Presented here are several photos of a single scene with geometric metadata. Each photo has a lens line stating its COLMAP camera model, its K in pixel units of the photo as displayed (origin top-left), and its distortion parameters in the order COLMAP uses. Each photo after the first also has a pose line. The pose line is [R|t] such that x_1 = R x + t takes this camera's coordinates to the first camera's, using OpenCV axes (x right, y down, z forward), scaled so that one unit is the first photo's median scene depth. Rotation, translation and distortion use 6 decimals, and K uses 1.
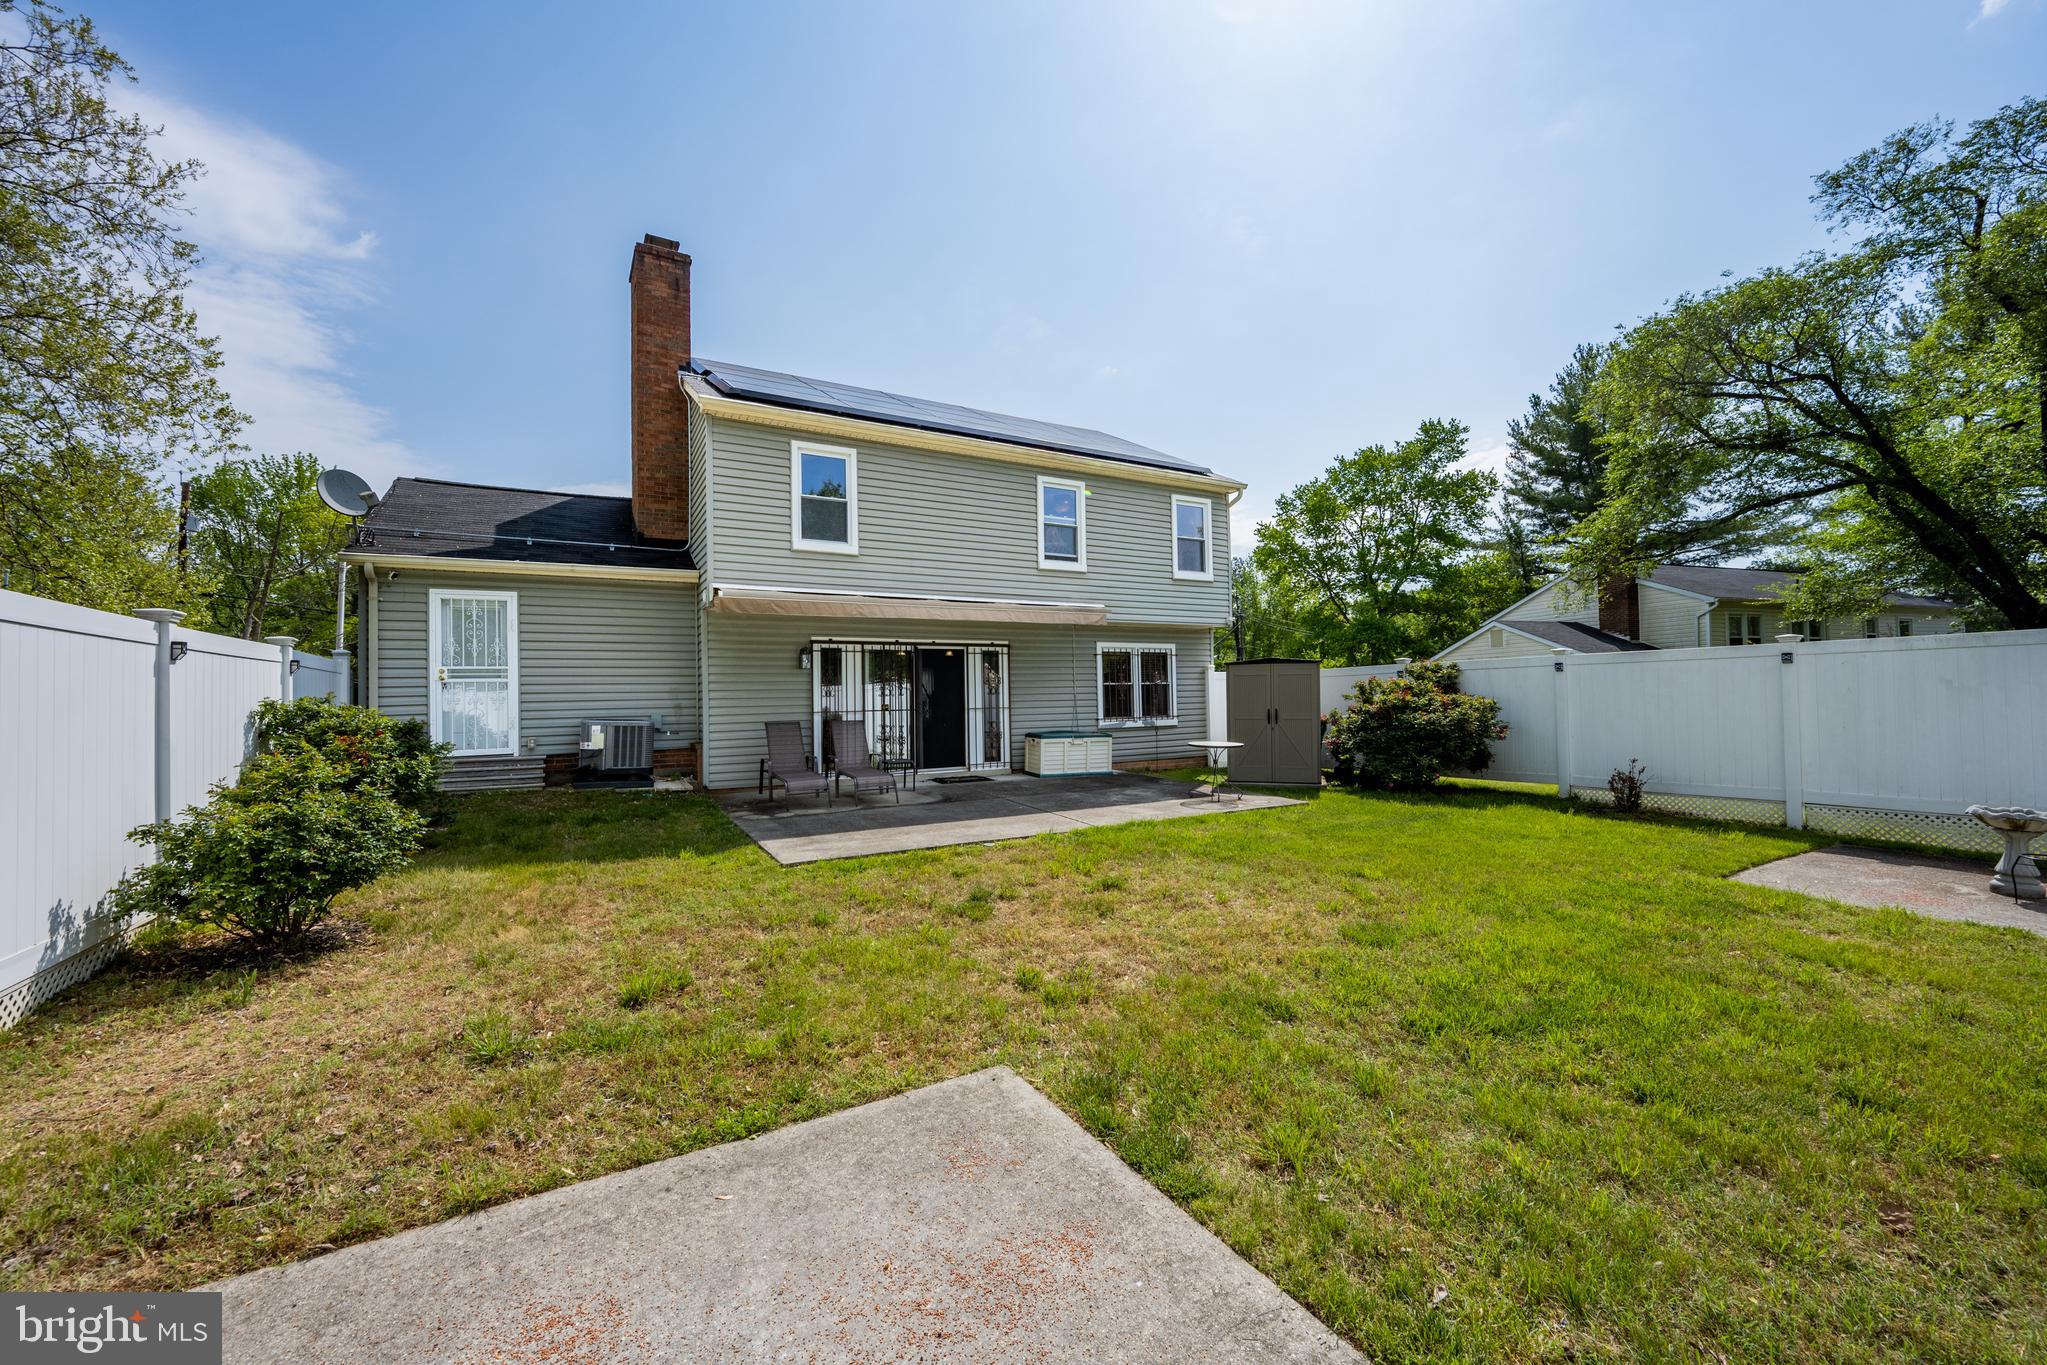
lens RADIAL K [[770.4, 0, 1000.3], [0, 770.4, 675.4], [0, 0, 1]] dist [-0.000723, -0.000084]
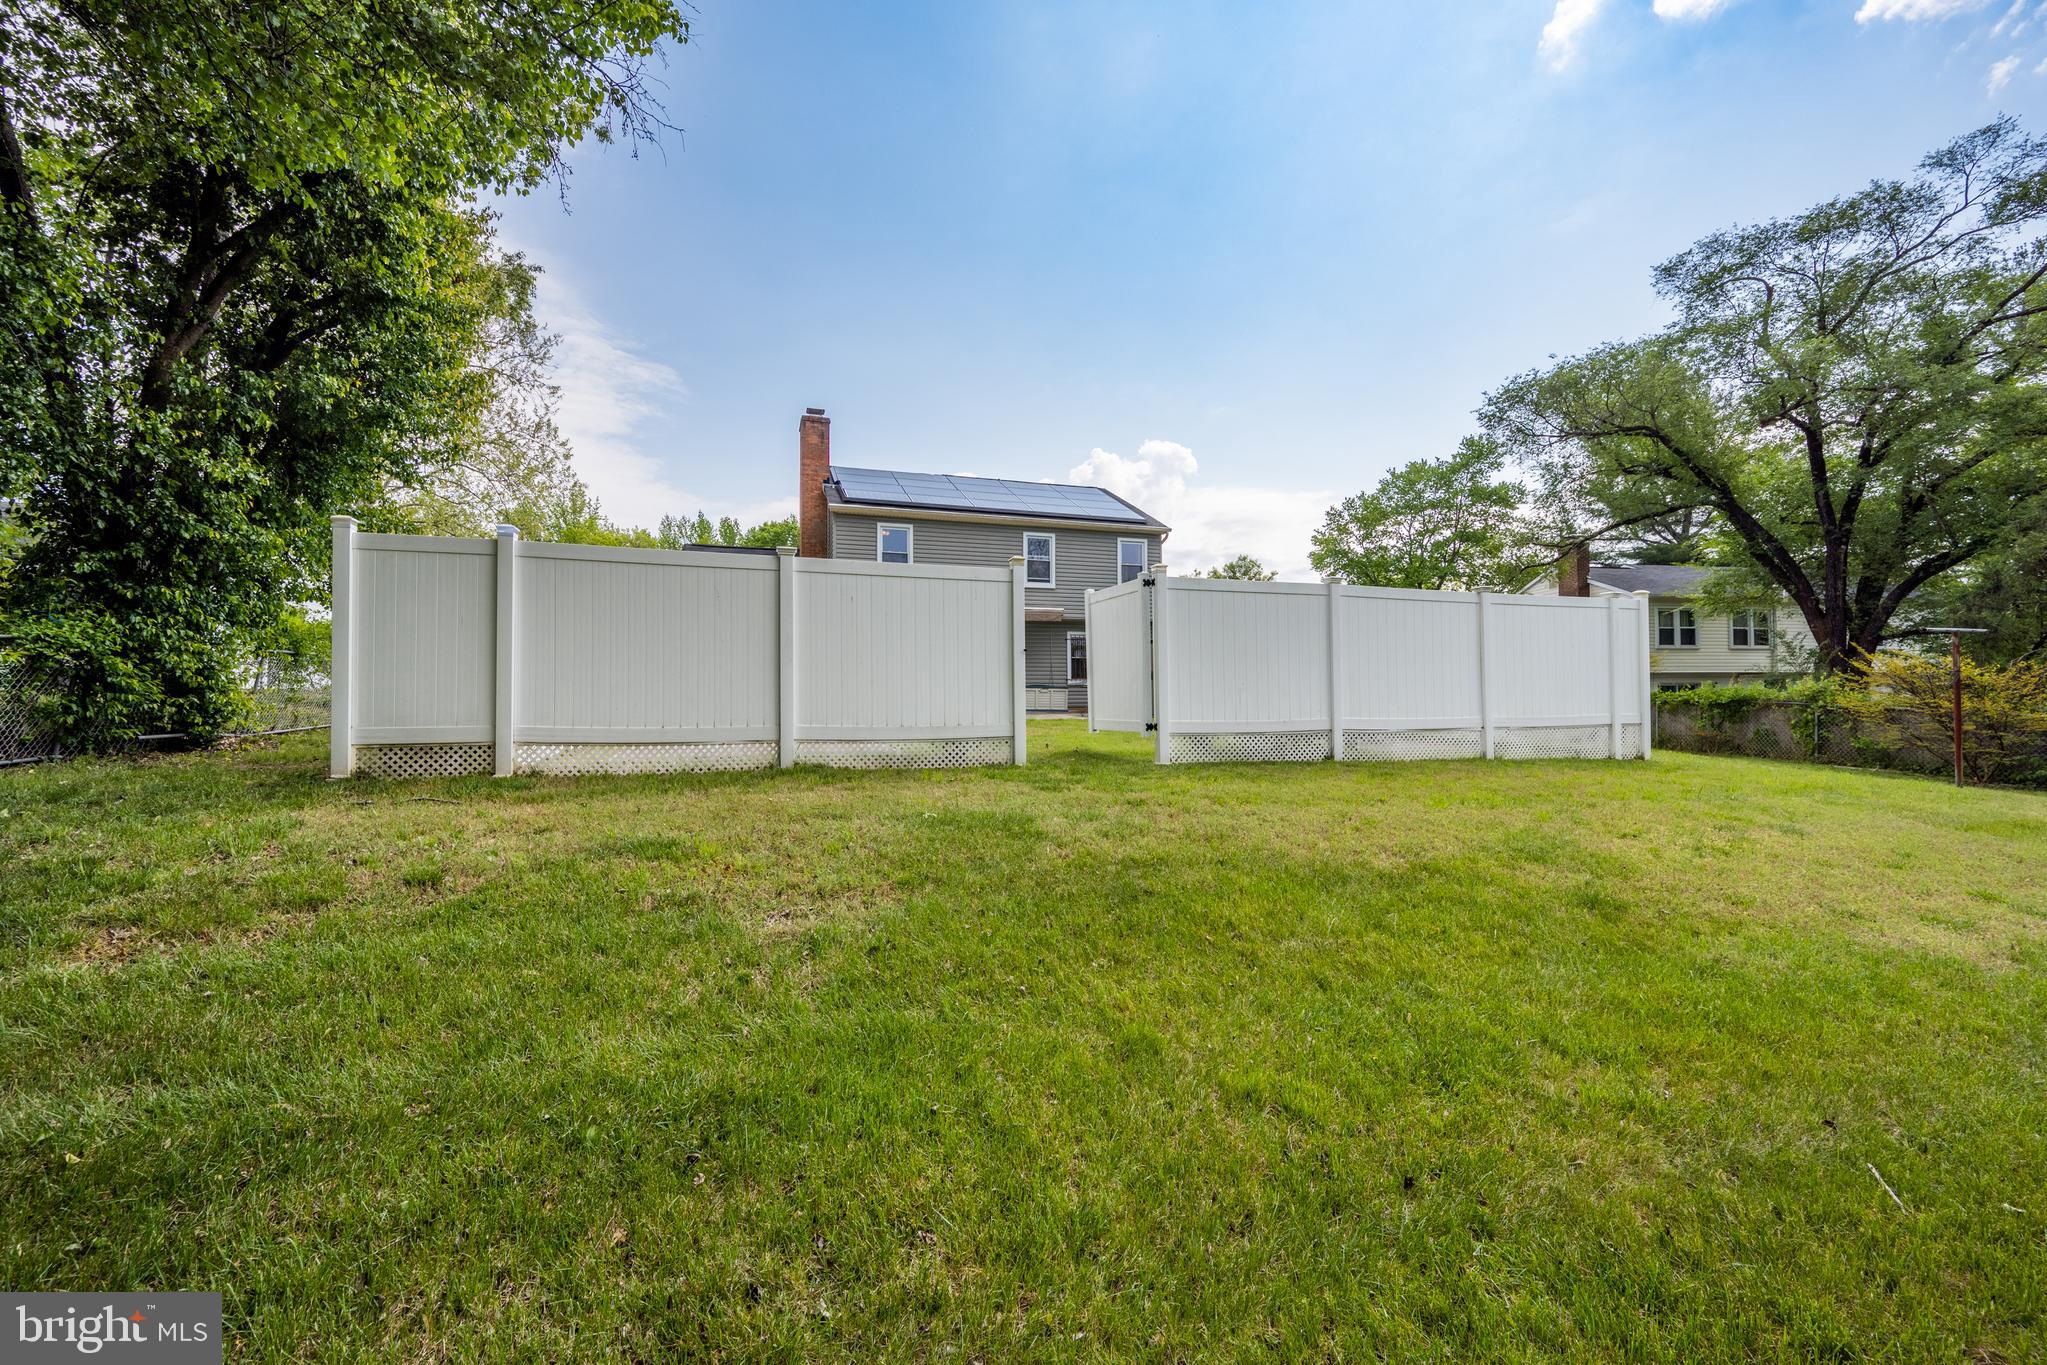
lens RADIAL K [[824.2, 0, 1021.5], [0, 824.2, 705.9], [0, 0, 1]] dist [-0.001571, 0.000113]
pose [[0.972229, 0.024841, -0.232709, 0.275704], [-0.014270, 0.998793, 0.046997, 0.020603], [0.233595, -0.042371, 0.971410, -0.443297]]
